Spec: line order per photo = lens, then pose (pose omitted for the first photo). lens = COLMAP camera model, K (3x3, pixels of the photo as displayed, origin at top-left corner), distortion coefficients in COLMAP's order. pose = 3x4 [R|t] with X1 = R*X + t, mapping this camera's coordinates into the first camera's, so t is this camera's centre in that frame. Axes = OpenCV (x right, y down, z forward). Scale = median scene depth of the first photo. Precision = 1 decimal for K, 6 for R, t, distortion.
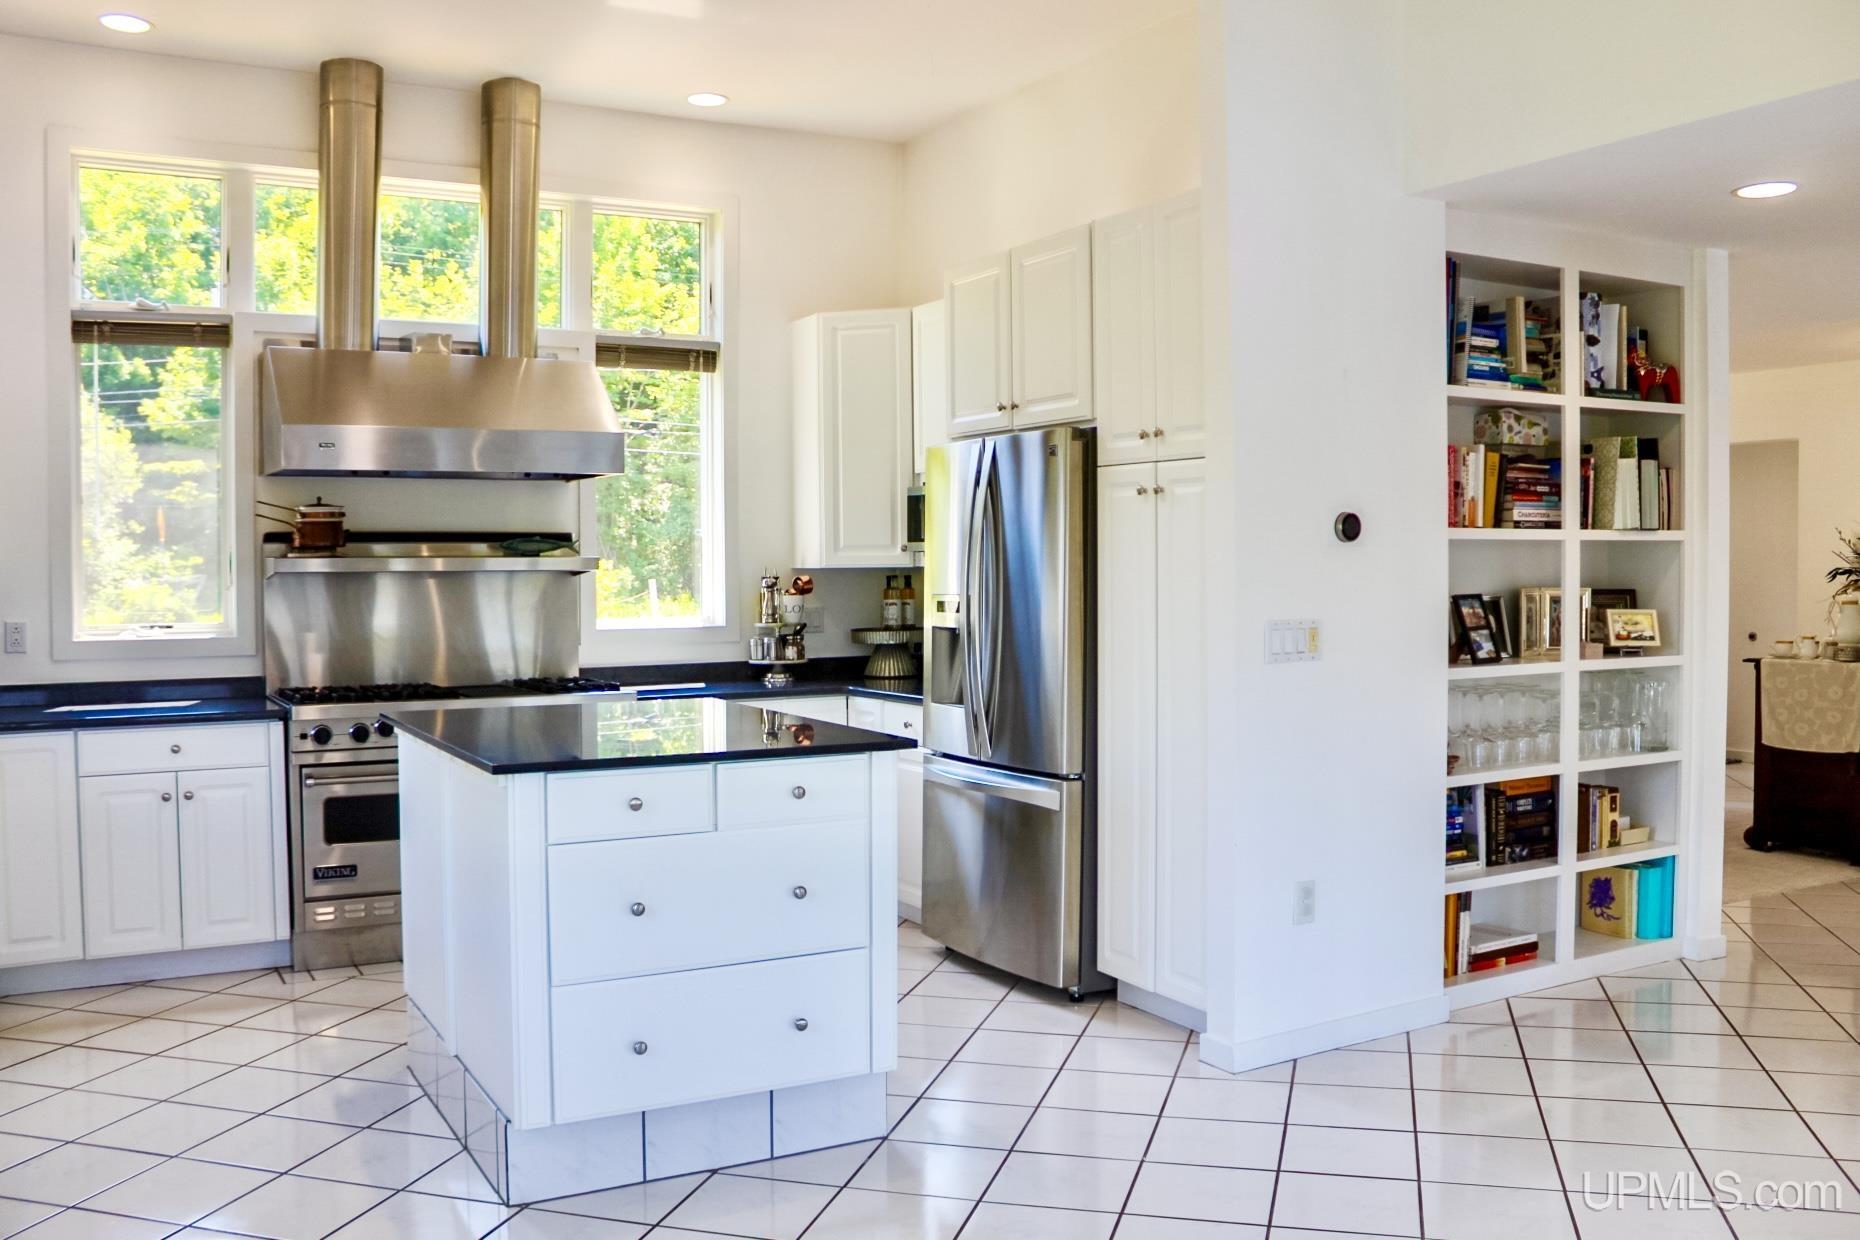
lens RADIAL K [[1567.6, 0, 919.9], [0, 1567.6, 642.1], [0, 0, 1]] dist [-0.172317, 0.172316]
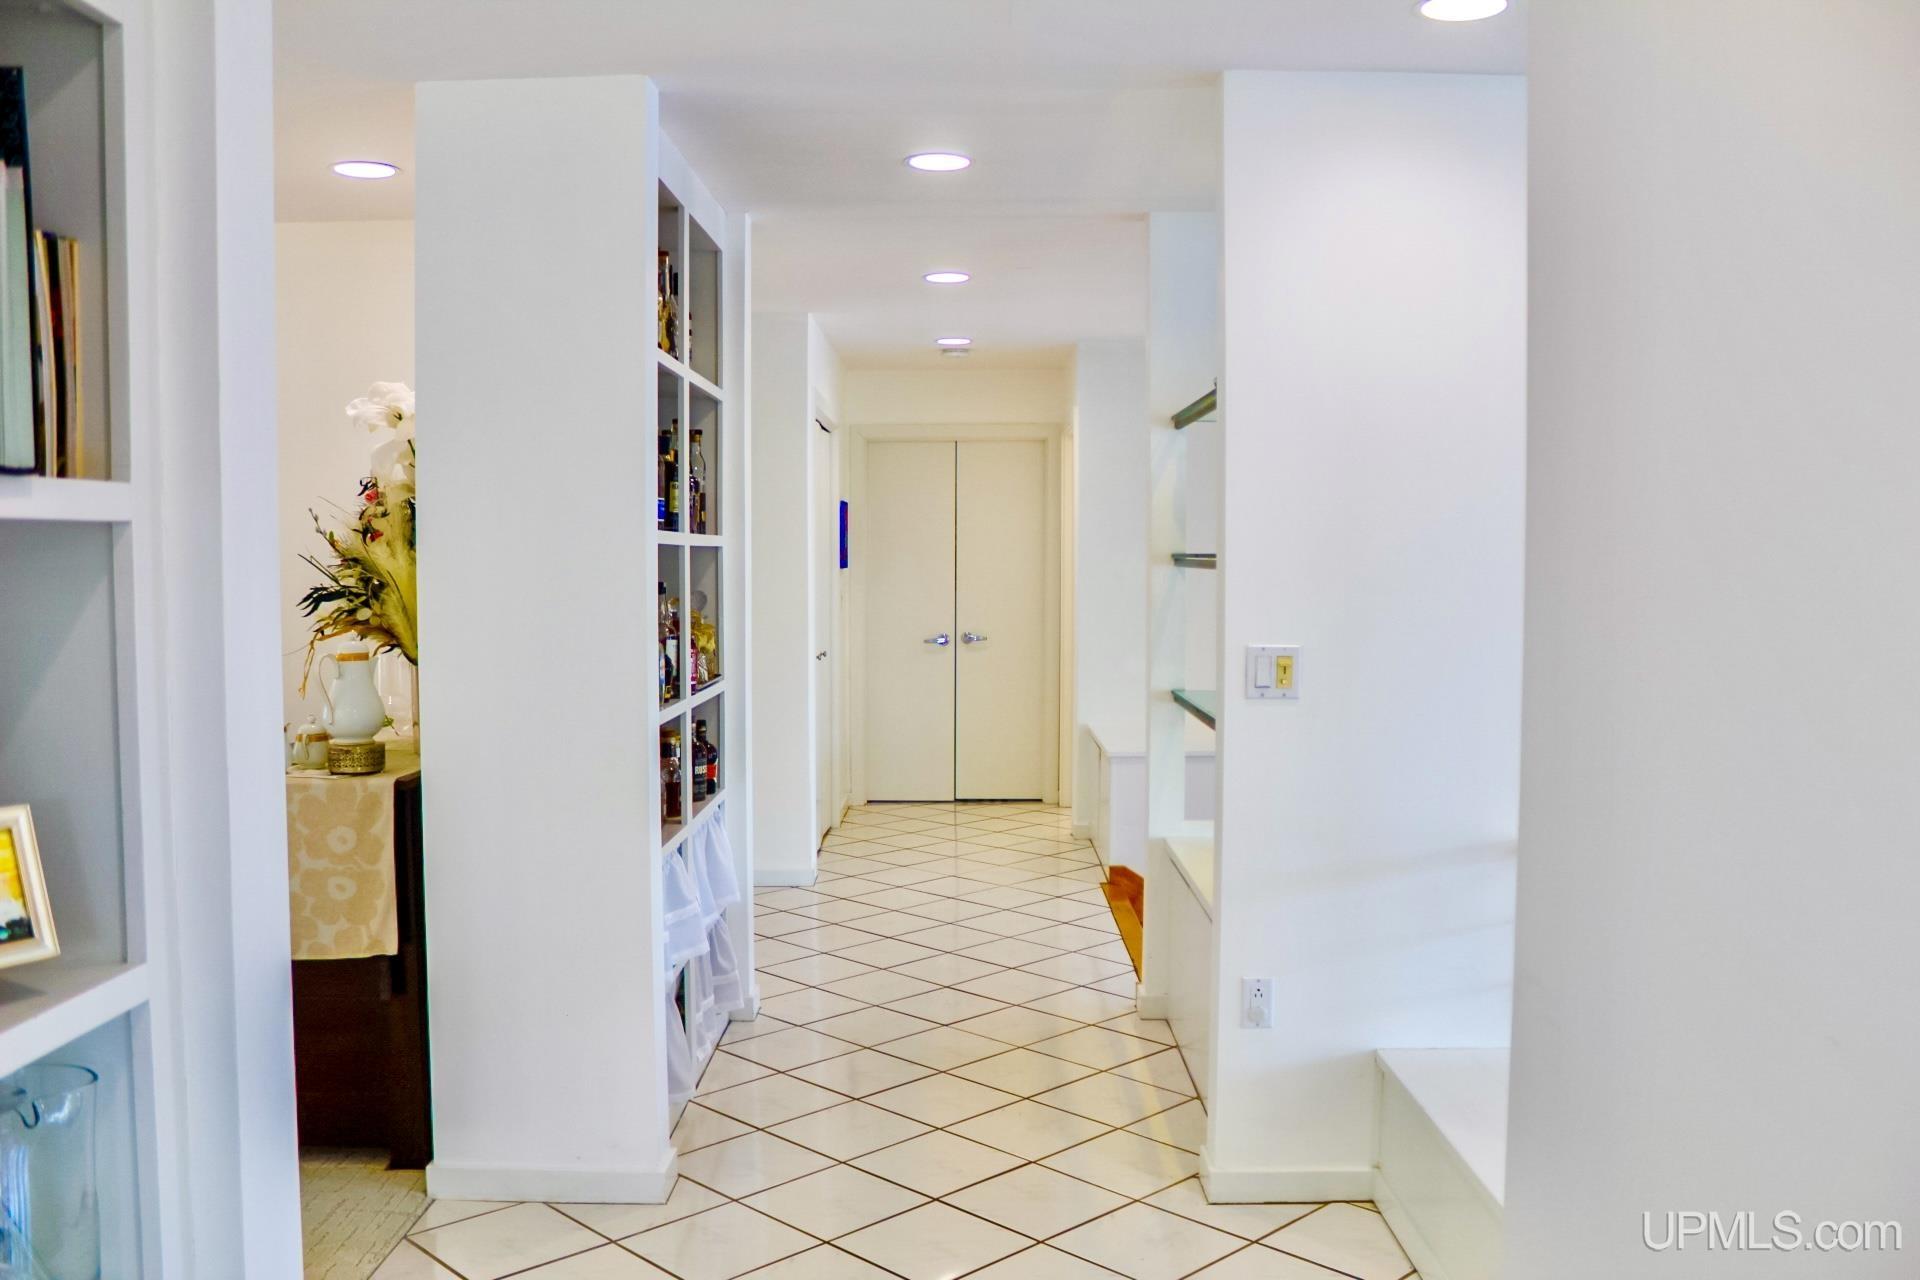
lens RADIAL K [[1618.1, 0, 949.6], [0, 1618.1, 662.8], [0, 0, 1]] dist [-0.172317, 0.172316]
pose [[0.497590, -0.051951, 0.865855, 0.259964], [0.039972, 0.998518, 0.036939, -0.035776], [-0.866491, 0.016229, 0.498929, 0.565049]]
